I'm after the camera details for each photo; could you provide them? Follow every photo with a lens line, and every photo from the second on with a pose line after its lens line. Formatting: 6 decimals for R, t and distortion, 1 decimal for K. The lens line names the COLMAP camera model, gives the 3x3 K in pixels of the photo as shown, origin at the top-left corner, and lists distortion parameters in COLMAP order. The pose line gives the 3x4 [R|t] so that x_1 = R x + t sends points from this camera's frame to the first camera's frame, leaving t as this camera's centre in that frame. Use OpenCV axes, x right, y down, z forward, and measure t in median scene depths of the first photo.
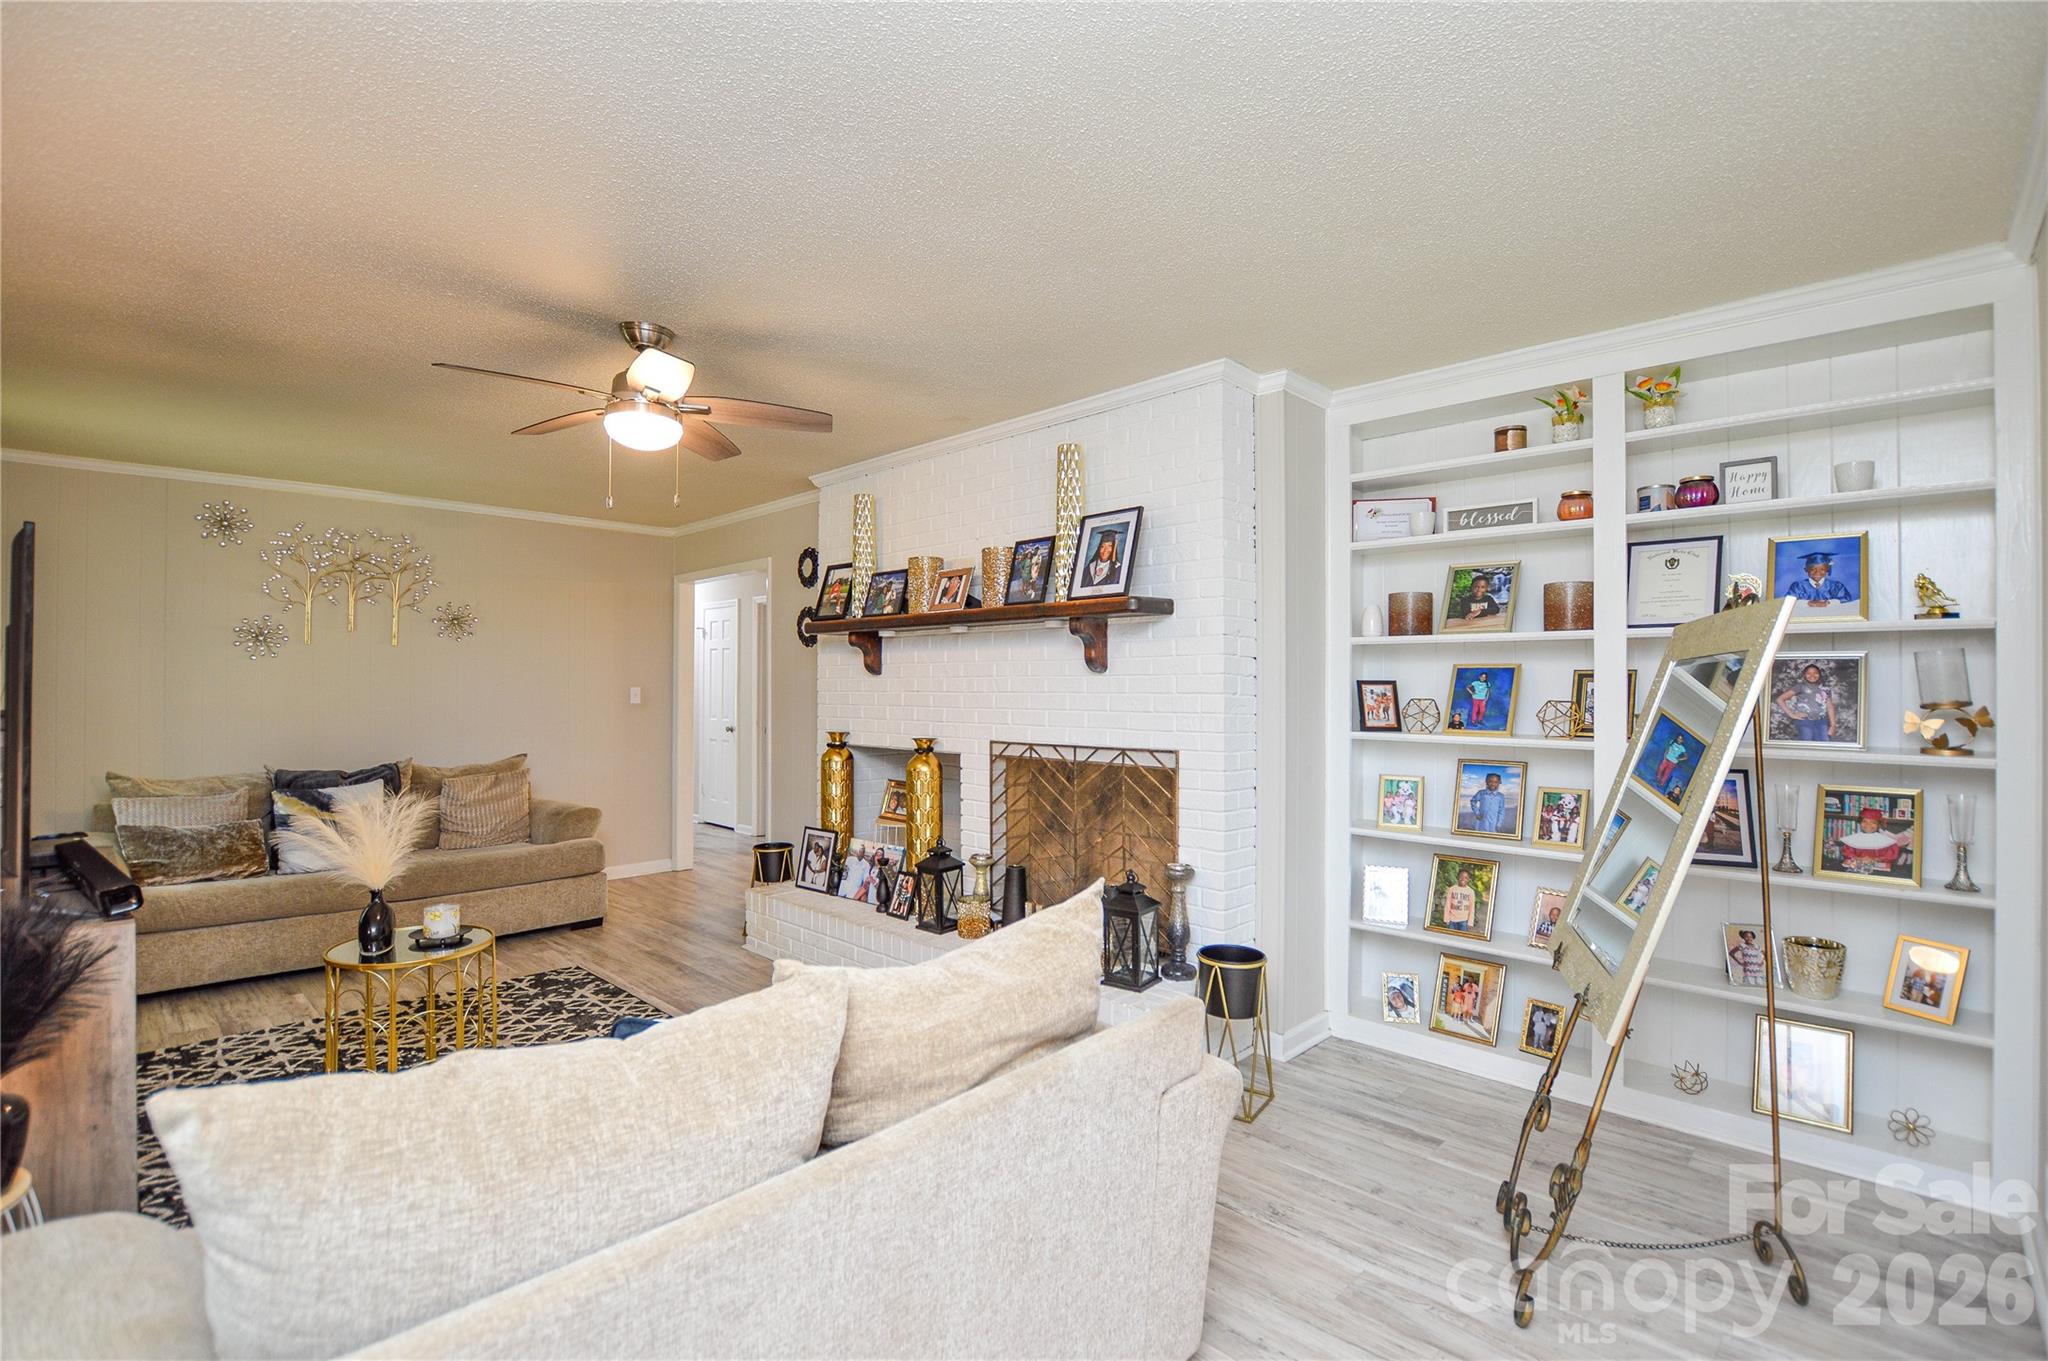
lens RADIAL K [[929.7, 0, 1019.1], [0, 929.7, 679.1], [0, 0, 1]] dist [-0.025158, -0.000127]
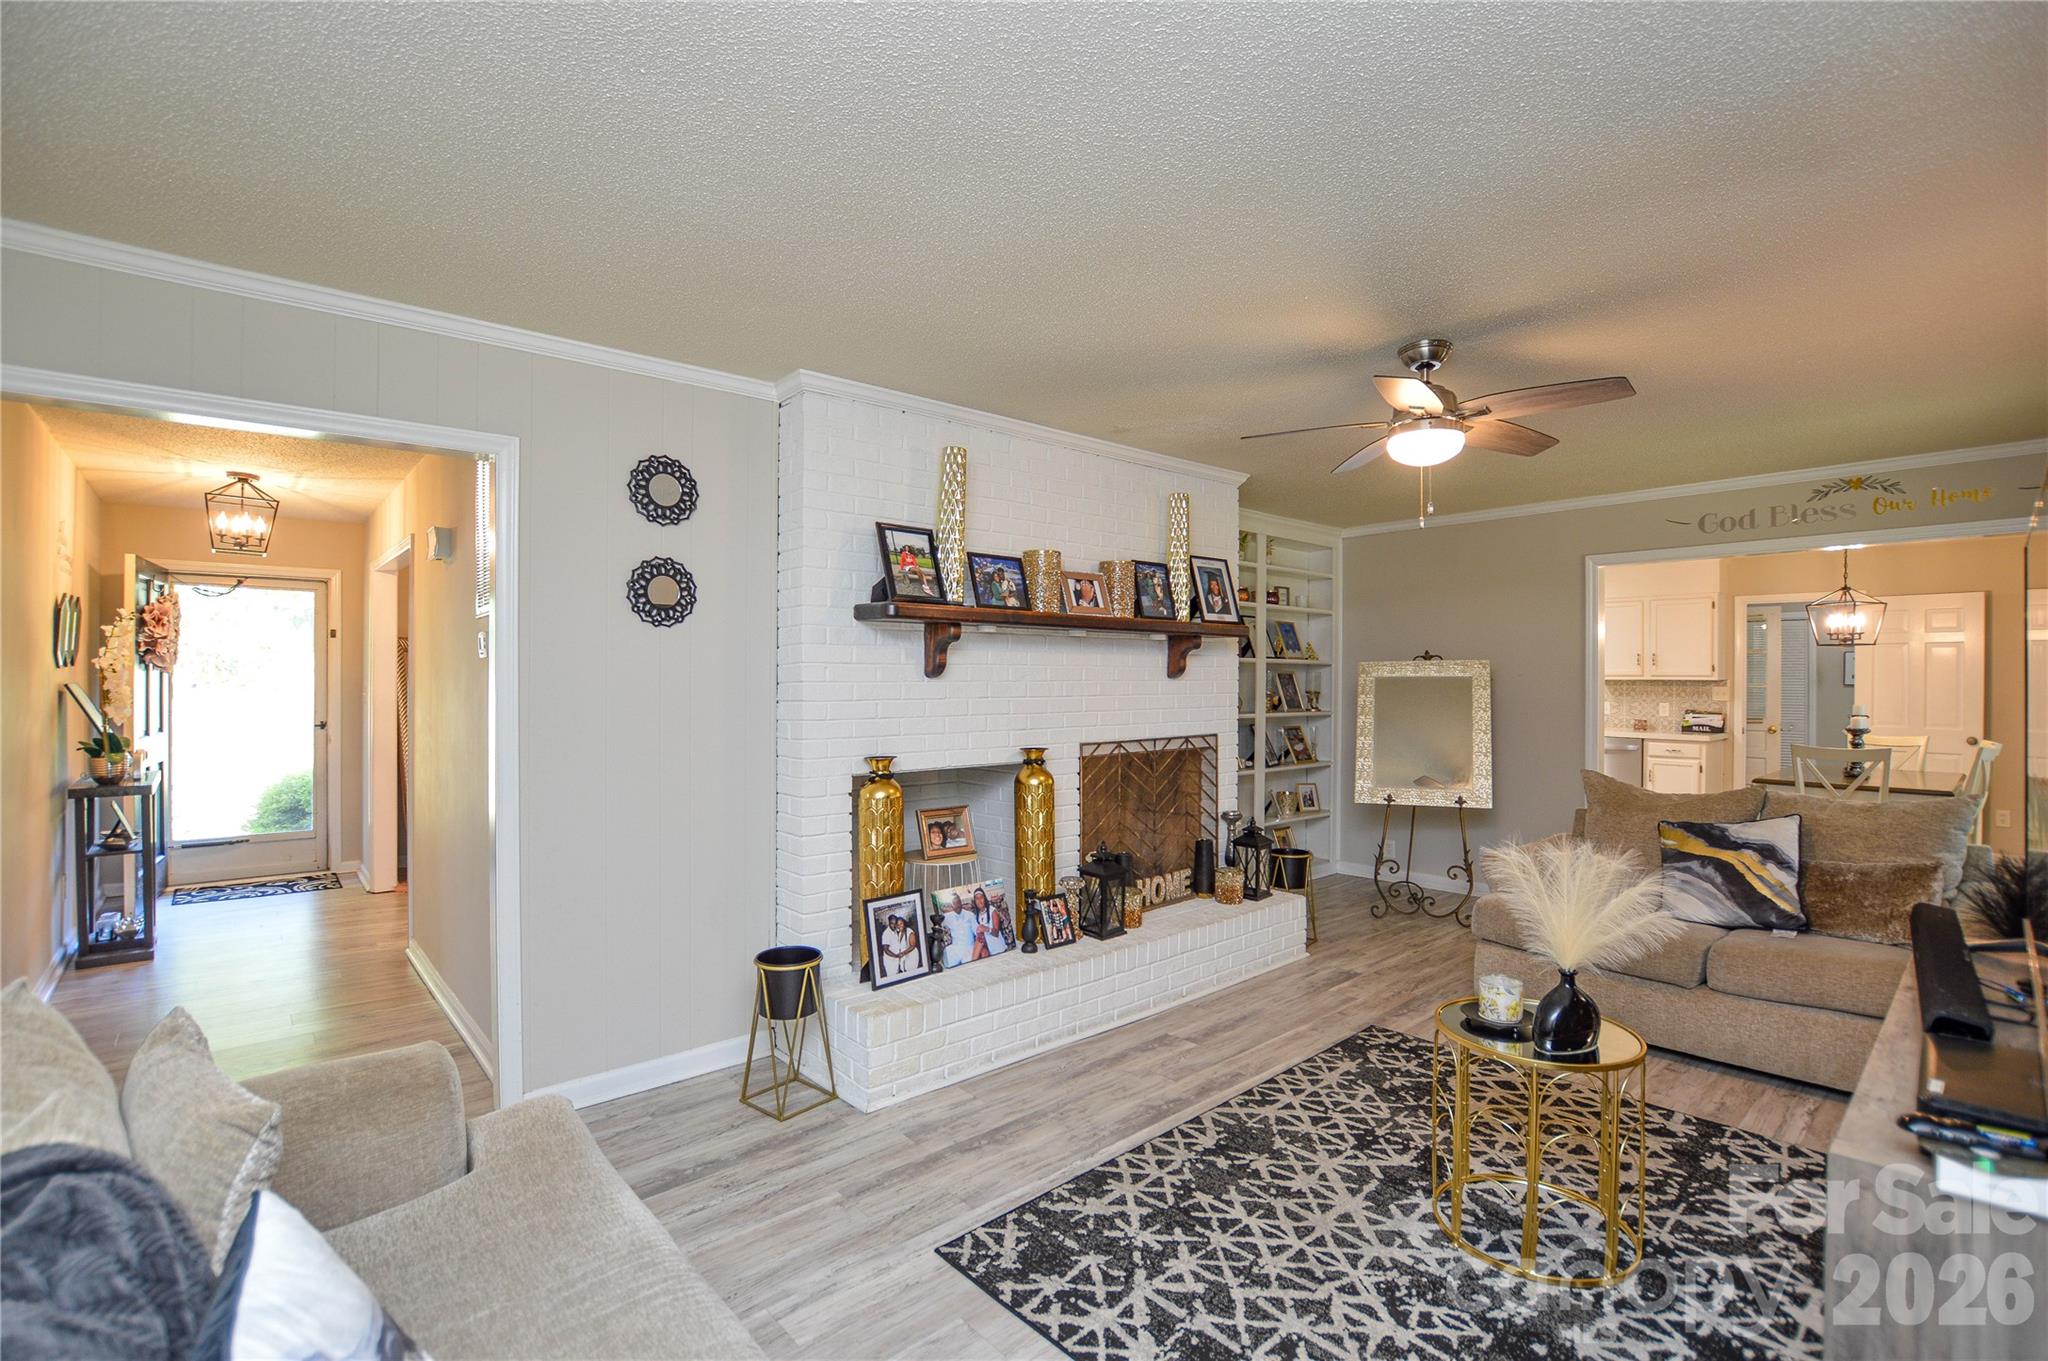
lens RADIAL K [[929.7, 0, 1017.5], [0, 929.7, 679.4], [0, 0, 1]] dist [-0.025158, -0.000127]
pose [[0.083513, -0.003459, 0.996501, -1.107223], [-0.009064, 0.999950, 0.004230, -0.008491], [-0.996465, -0.009386, 0.083478, 1.030055]]
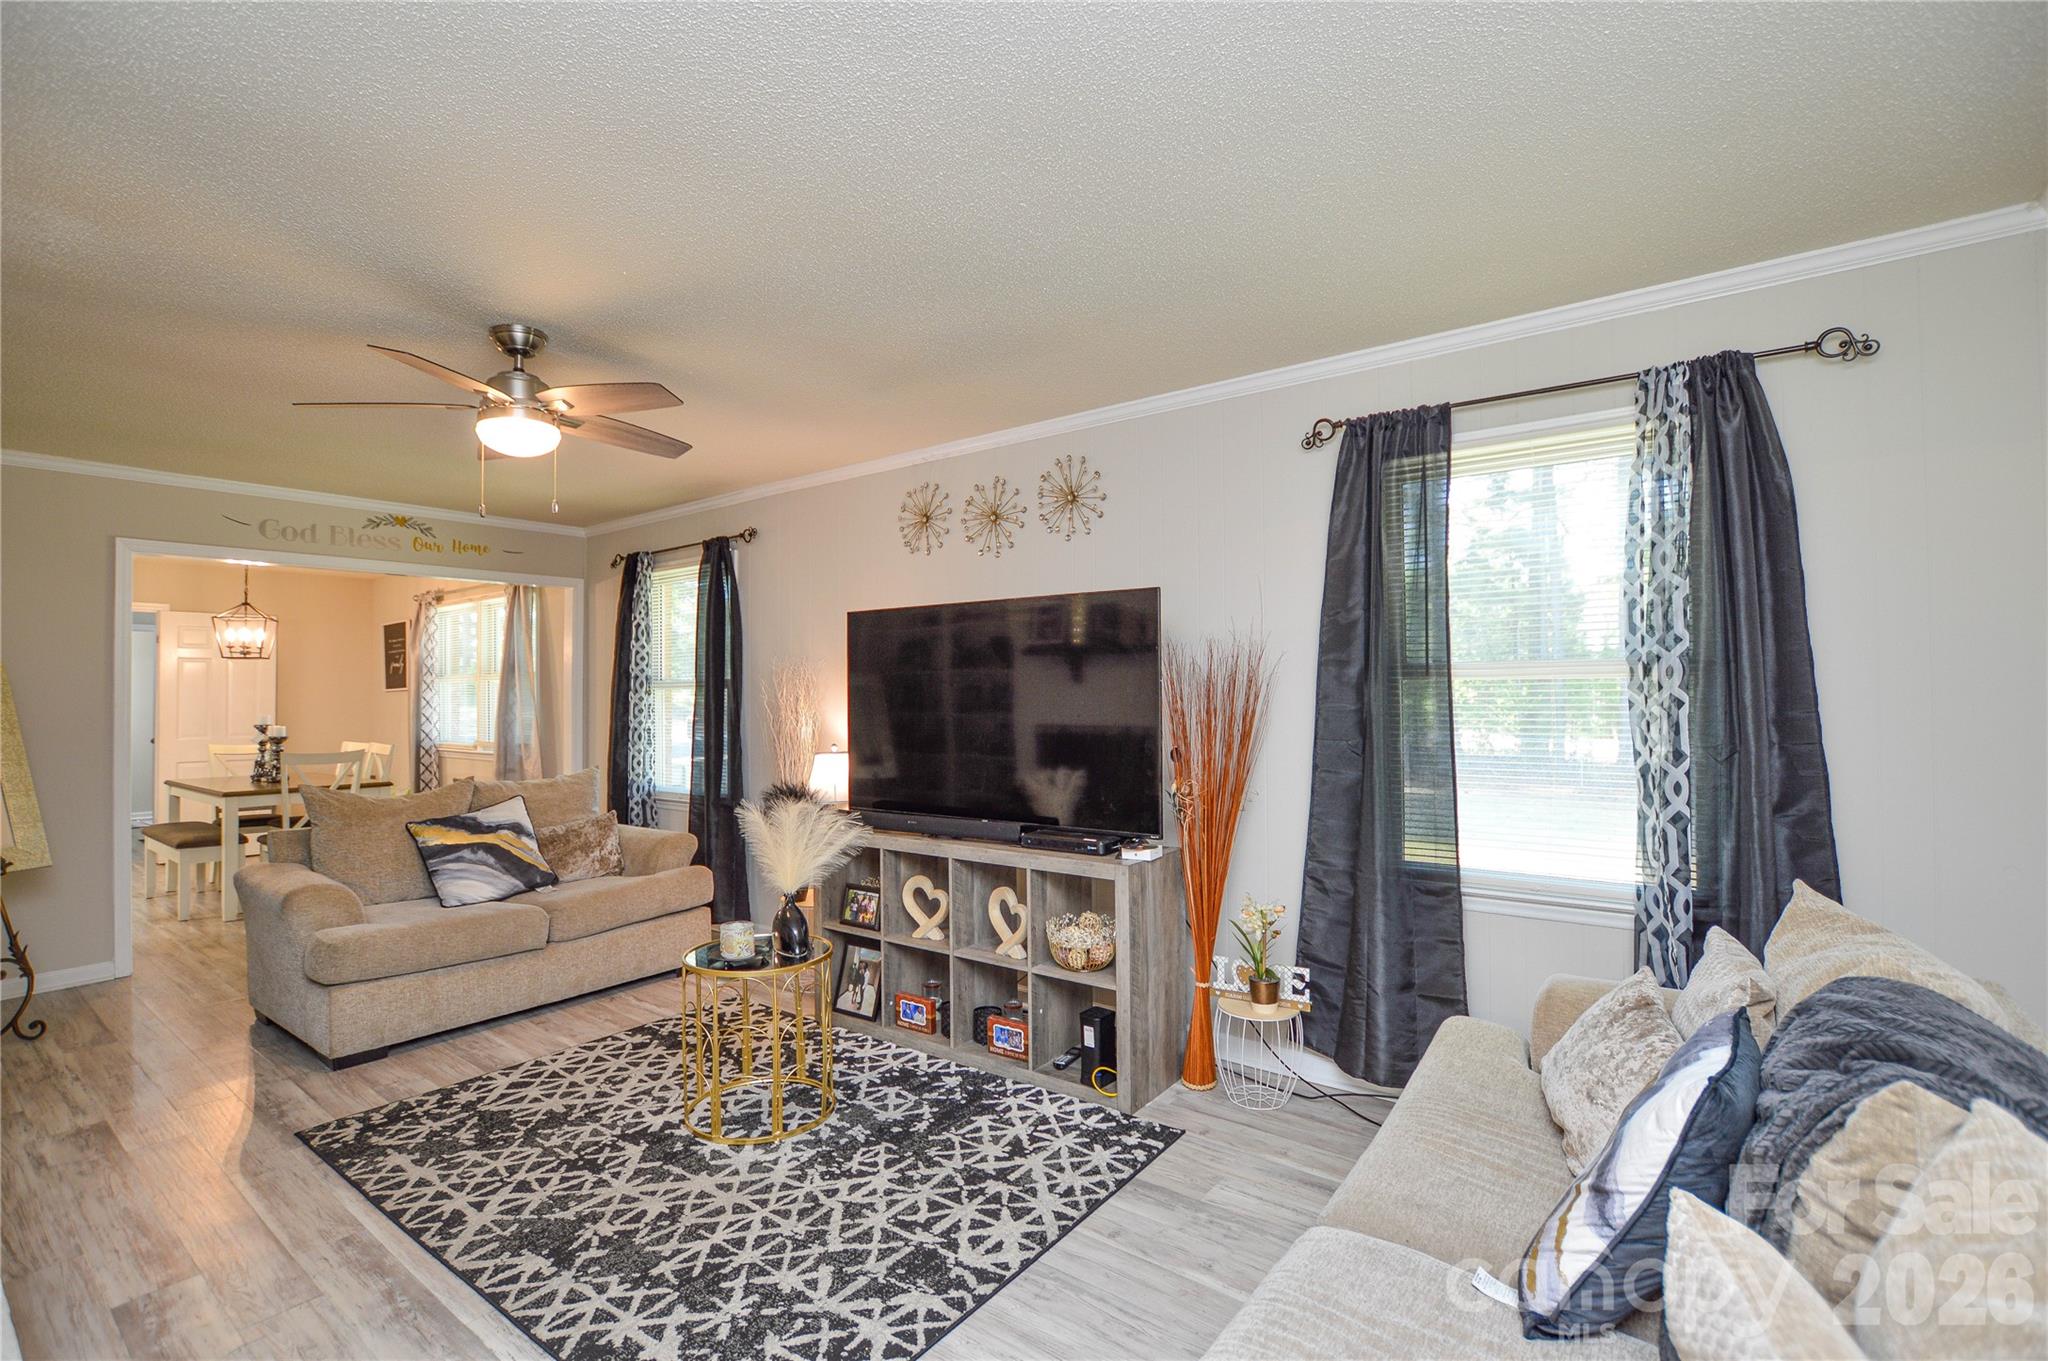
lens RADIAL K [[929.7, 0, 1026.1], [0, 929.7, 681.9], [0, 0, 1]] dist [-0.025158, -0.000127]
pose [[-0.991988, 0.003858, -0.126273, -0.615424], [0.006558, 0.999759, -0.020969, 0.011362], [0.126162, -0.021629, -0.991774, 1.529952]]
